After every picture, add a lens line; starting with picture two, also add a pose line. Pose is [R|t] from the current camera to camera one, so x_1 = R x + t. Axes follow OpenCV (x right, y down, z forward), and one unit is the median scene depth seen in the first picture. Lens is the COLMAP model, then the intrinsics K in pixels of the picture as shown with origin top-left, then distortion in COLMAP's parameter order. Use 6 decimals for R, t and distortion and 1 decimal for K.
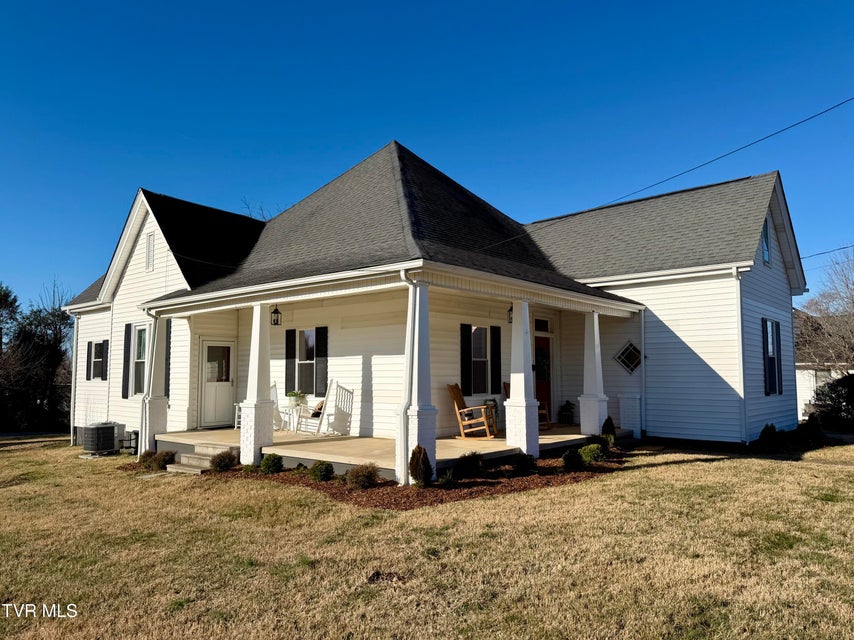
lens RADIAL K [[596.1, 0, 427.0], [0, 596.1, 320.0], [0, 0, 1]] dist [0.120412, -0.156099]
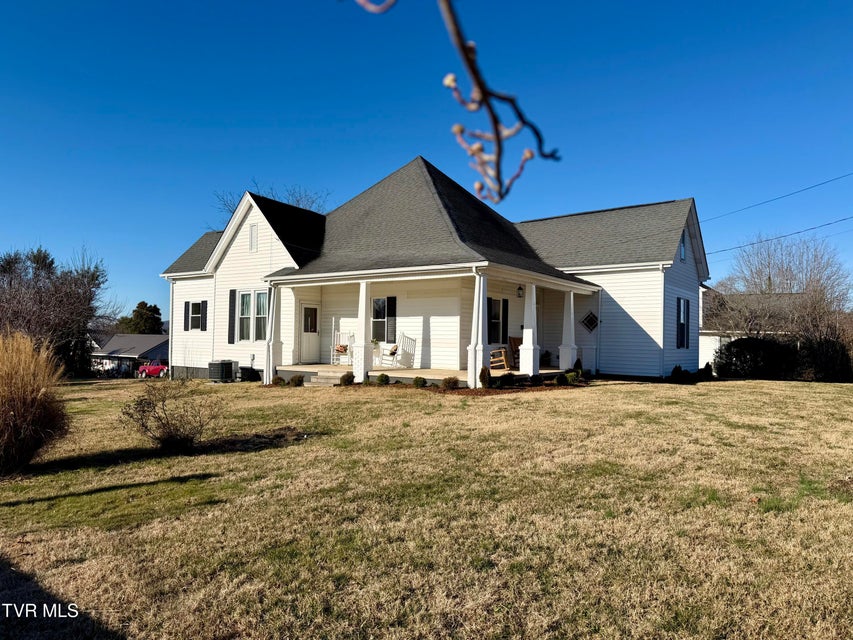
lens RADIAL K [[557.9, 0, 426.5], [0, 557.9, 320.0], [0, 0, 1]] dist [0.127618, -0.120382]
pose [[0.996819, 0.021889, 0.076639, -0.202156], [-0.026234, 0.998078, 0.056149, -0.011312], [-0.075263, -0.057980, 0.995477, -0.412867]]
